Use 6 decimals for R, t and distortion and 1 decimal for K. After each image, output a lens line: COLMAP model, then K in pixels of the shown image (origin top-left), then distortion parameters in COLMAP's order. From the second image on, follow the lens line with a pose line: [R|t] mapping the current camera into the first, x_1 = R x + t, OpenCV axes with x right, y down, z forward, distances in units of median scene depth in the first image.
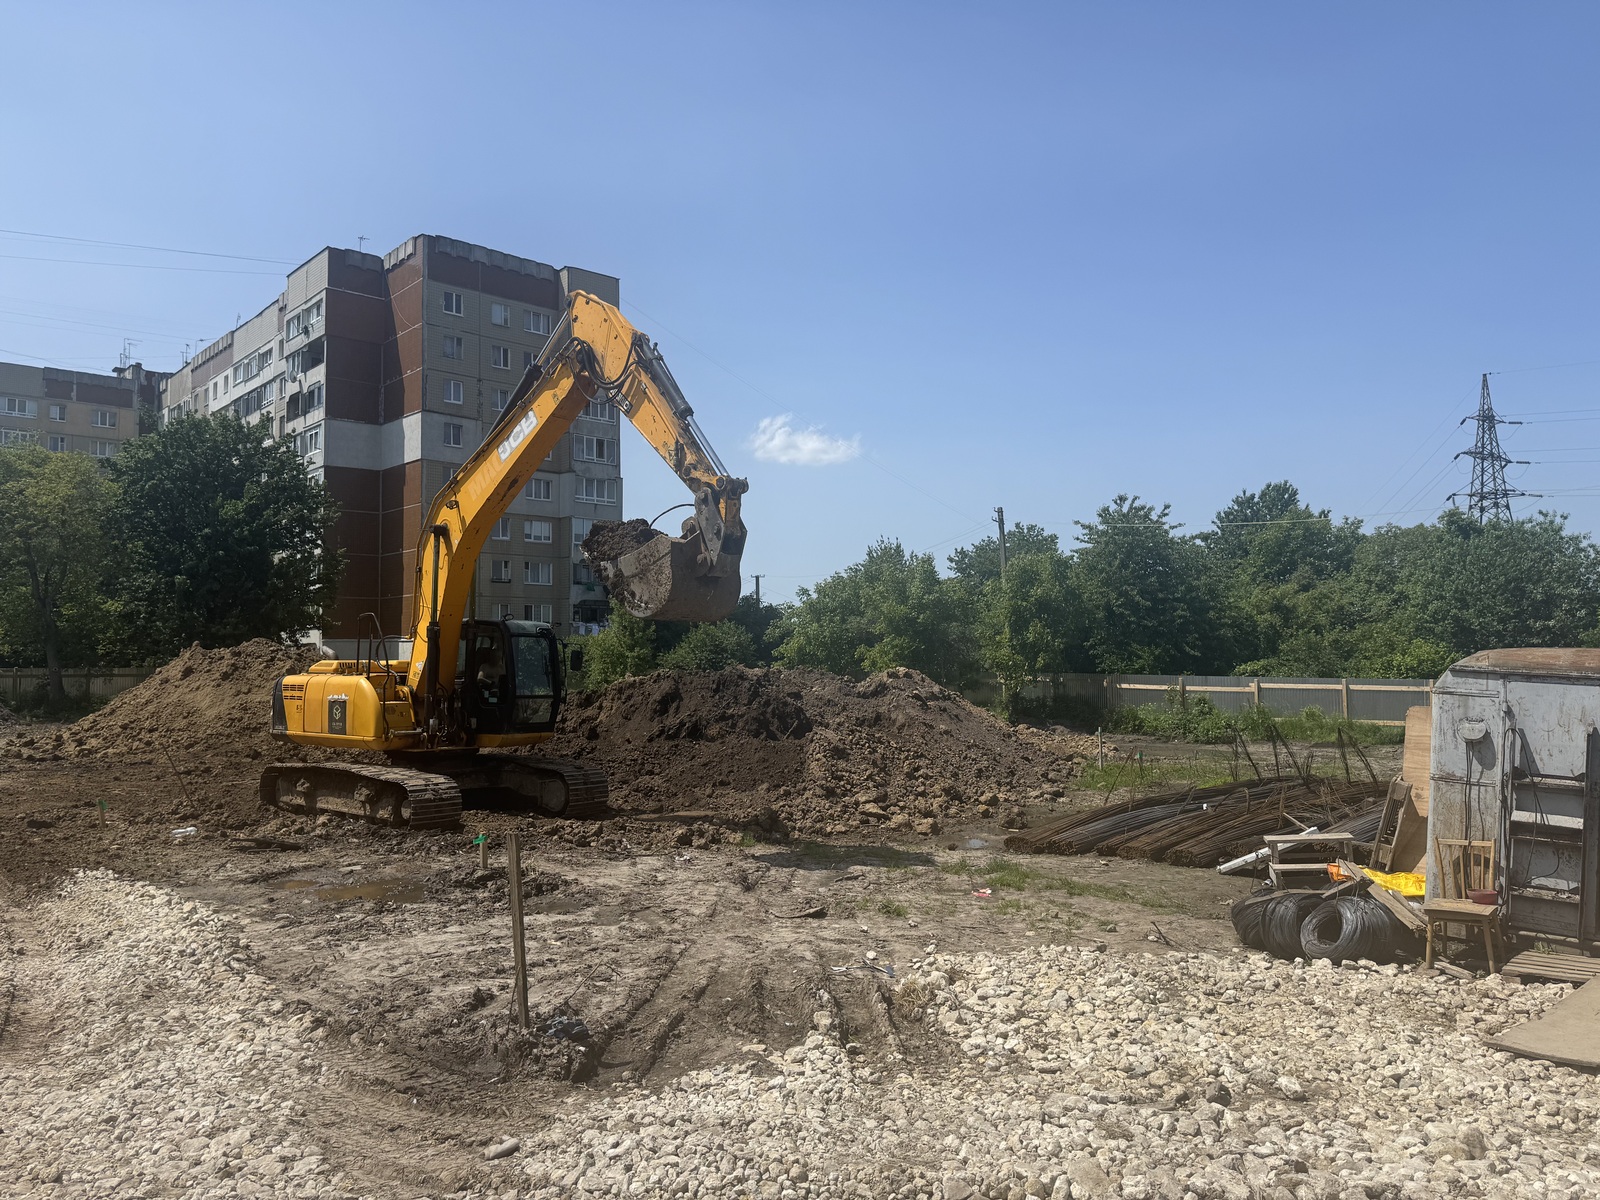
lens RADIAL K [[1114.4, 0, 798.8], [0, 1114.4, 601.0], [0, 0, 1]] dist [0.096033, -0.135962]
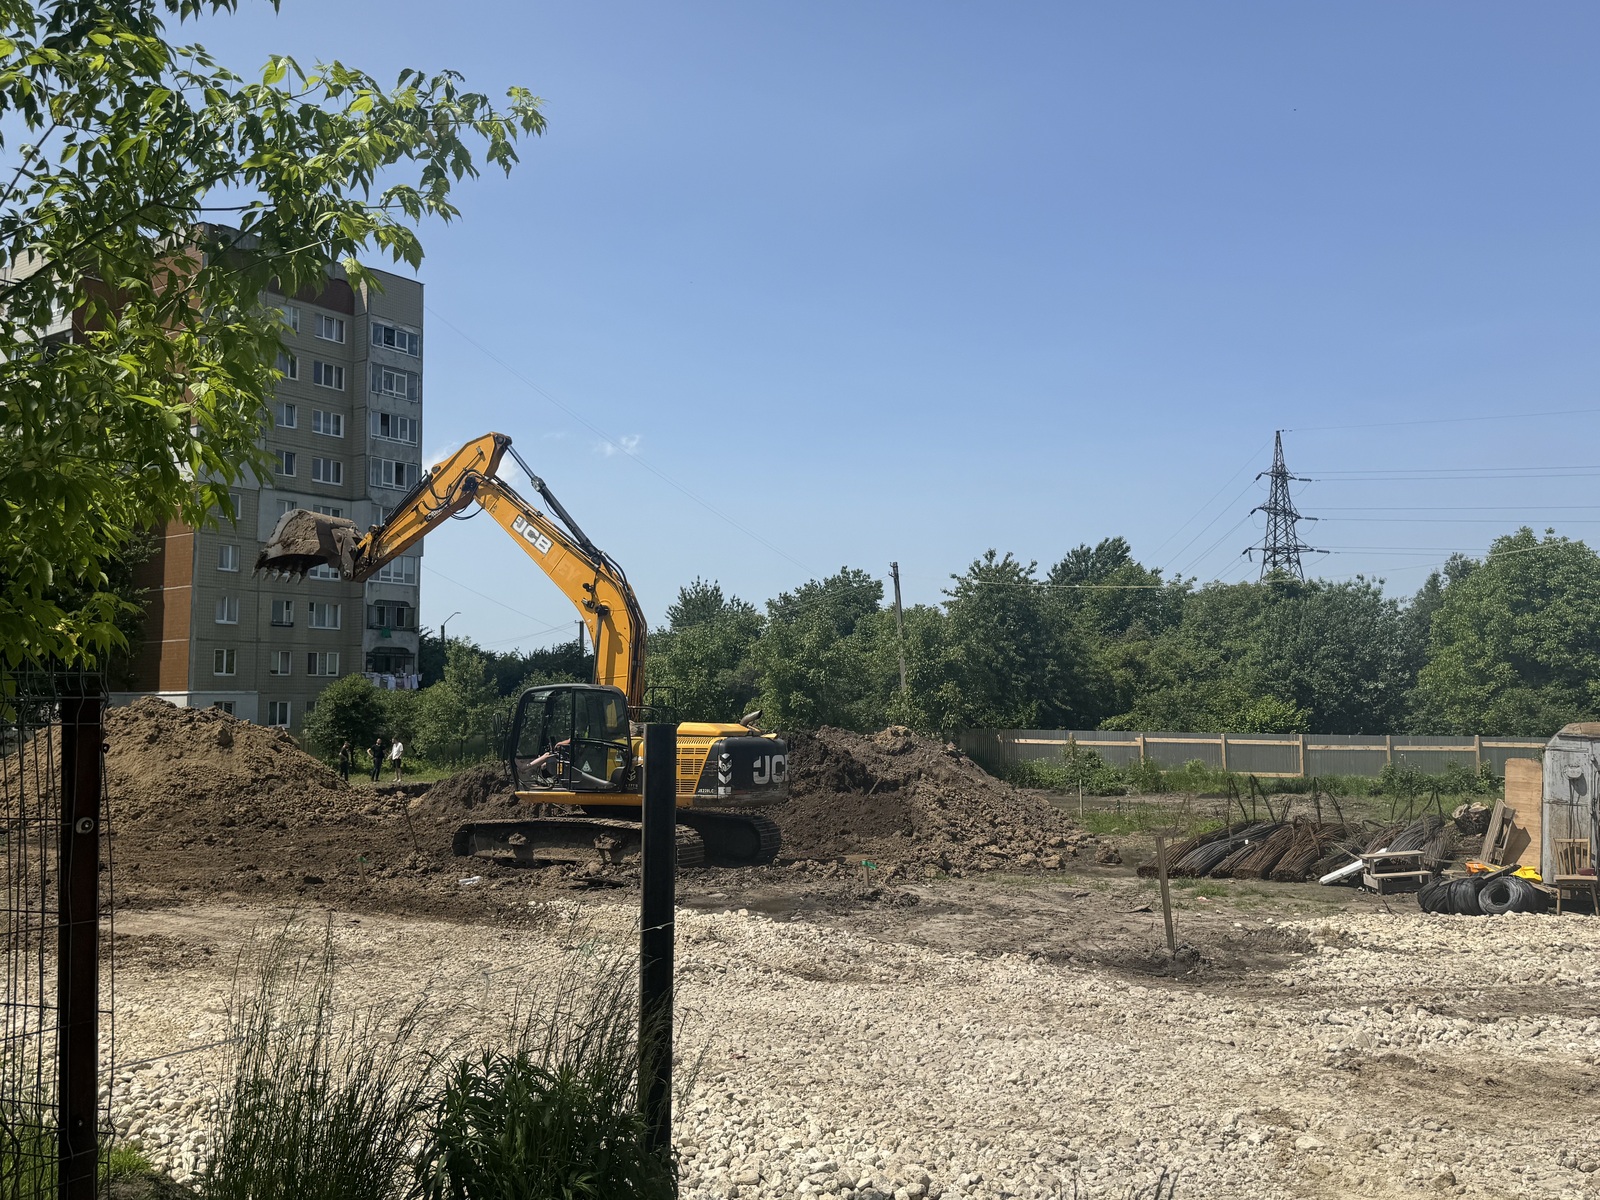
lens RADIAL K [[1287.8, 0, 810.8], [0, 1287.8, 597.3], [0, 0, 1]] dist [0.097065, -0.116404]
pose [[0.974672, 0.018027, 0.222909, -0.121495], [-0.010120, 0.999280, -0.036563, -0.007924], [-0.223408, 0.033381, 0.974153, -0.082755]]
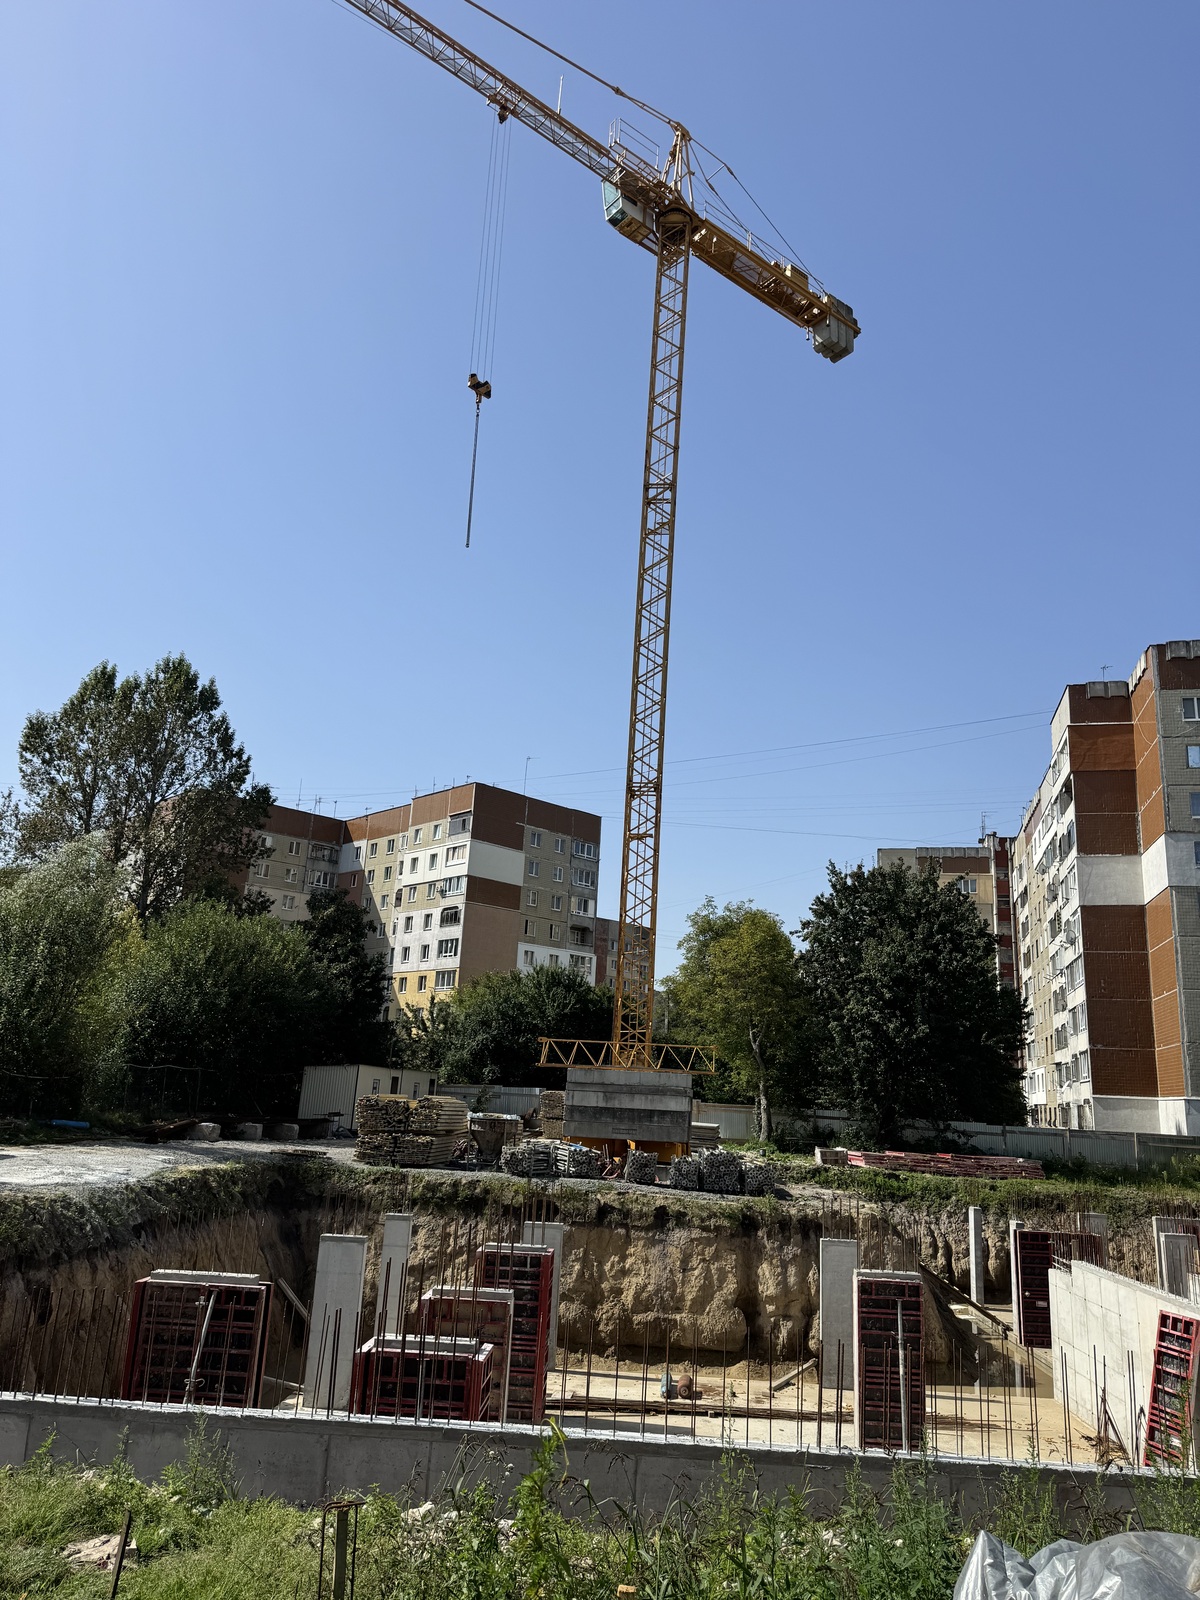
lens RADIAL K [[1114.4, 0, 612.3], [0, 1114.4, 794.0], [0, 0, 1]] dist [0.096033, -0.135962]
pose [[0.563423, -0.184469, -0.805311, 0.178445], [-0.007599, 0.973555, -0.228324, 0.010967], [0.826133, 0.134763, 0.547122, 0.181081]]
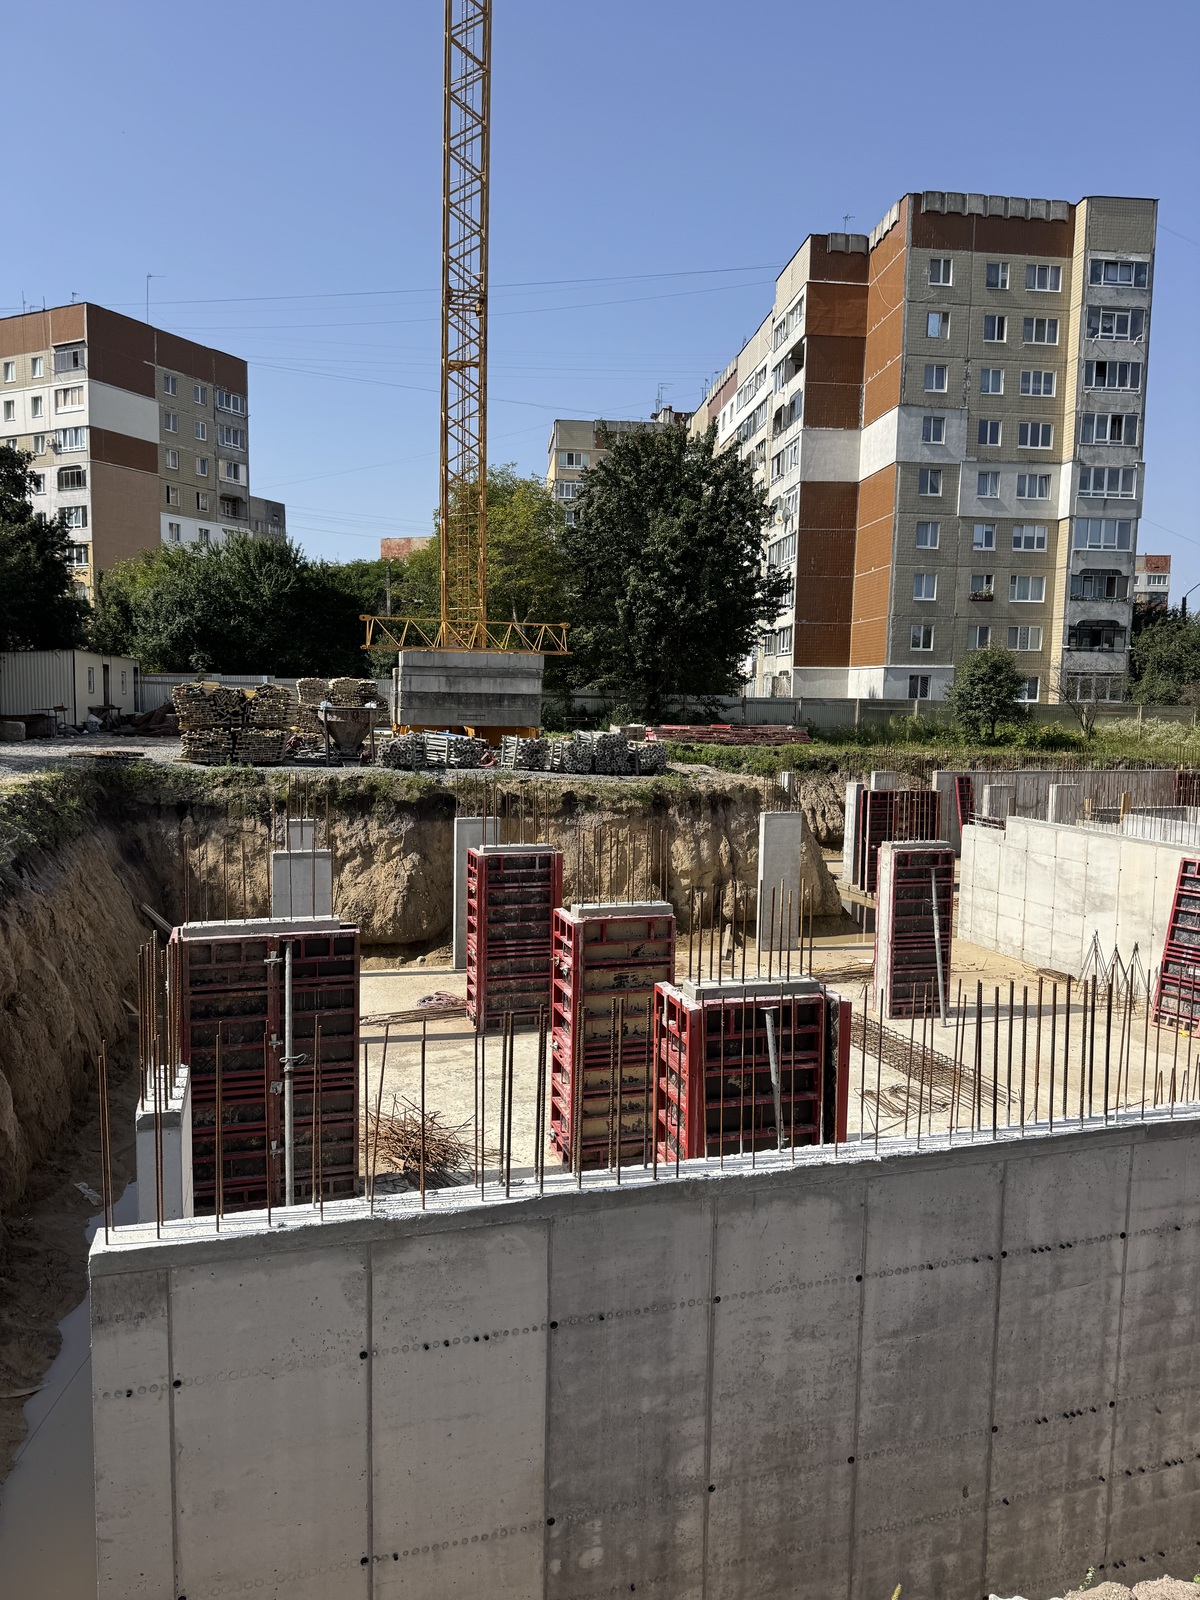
lens RADIAL K [[1114.4, 0, 605.2], [0, 1114.4, 802.0], [0, 0, 1]] dist [0.096033, -0.135962]
pose [[0.807661, 0.075269, -0.584824, 0.027992], [0.009553, 0.990019, 0.140612, 0.015614], [0.589570, -0.119153, 0.798880, 0.144345]]
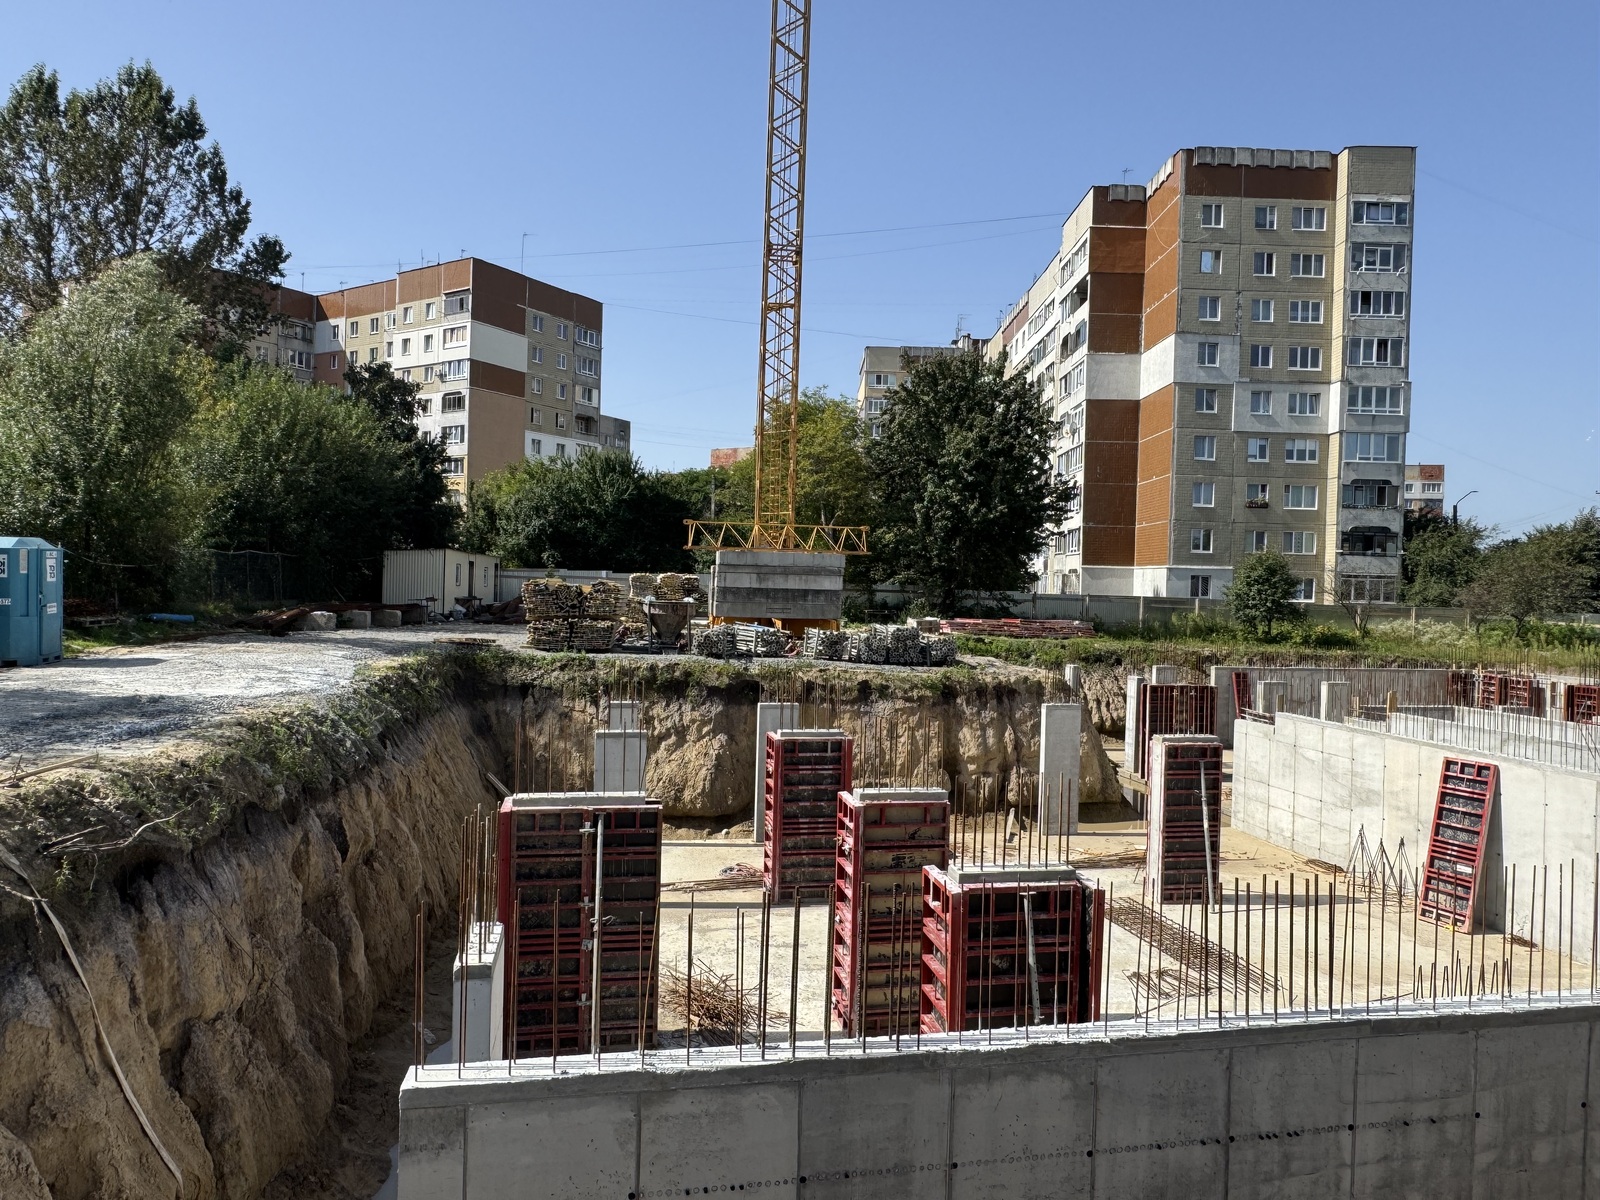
lens RADIAL K [[1025.8, 0, 807.5], [0, 1025.8, 595.0], [0, 0, 1]] dist [-0.006425, 0.007627]
pose [[0.744663, 0.032326, -0.666657, 0.034571], [0.003567, 0.998619, 0.052406, 0.013071], [0.667431, -0.041403, 0.743520, 0.144239]]
